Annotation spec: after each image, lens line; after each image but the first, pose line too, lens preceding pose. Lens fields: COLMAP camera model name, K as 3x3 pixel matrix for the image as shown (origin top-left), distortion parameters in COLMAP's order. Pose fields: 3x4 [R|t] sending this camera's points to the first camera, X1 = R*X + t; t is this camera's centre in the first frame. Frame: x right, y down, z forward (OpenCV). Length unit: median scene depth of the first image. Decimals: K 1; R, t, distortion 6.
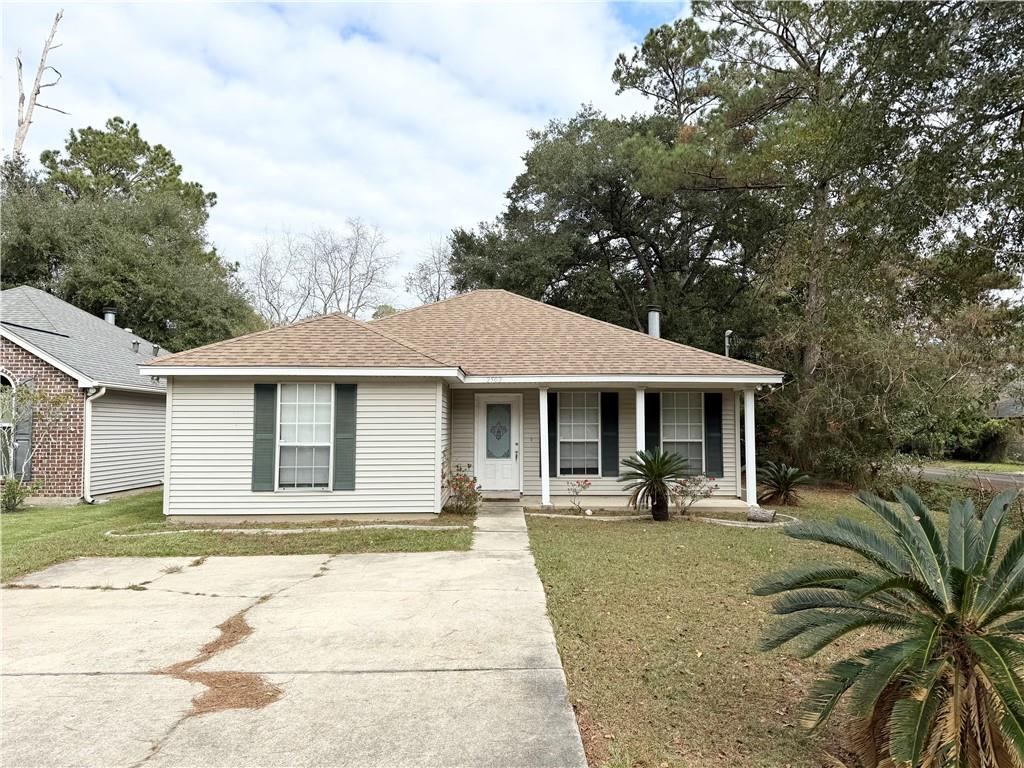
lens RADIAL K [[712.3, 0, 510.2], [0, 712.3, 388.9], [0, 0, 1]] dist [0.087944, -0.091288]
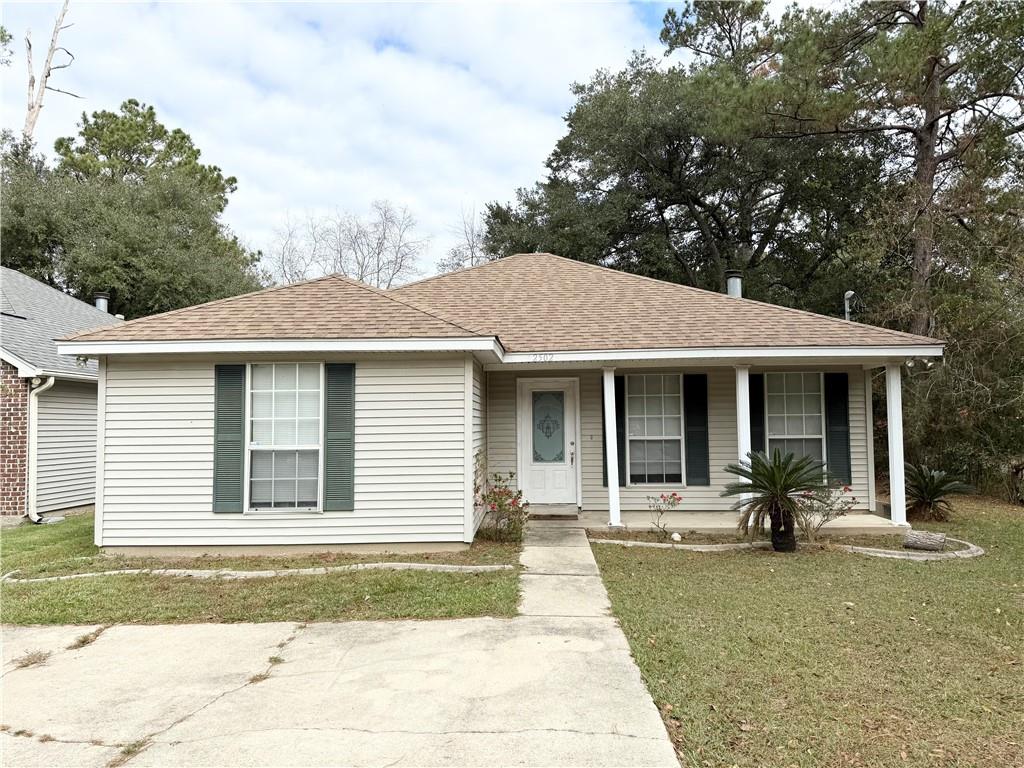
lens RADIAL K [[712.3, 0, 510.2], [0, 712.3, 388.9], [0, 0, 1]] dist [0.087944, -0.091288]
pose [[0.998567, -0.013608, -0.051761, -0.017170], [0.013848, 0.999895, 0.004269, 0.014593], [0.051698, -0.004980, 0.998650, 0.232551]]
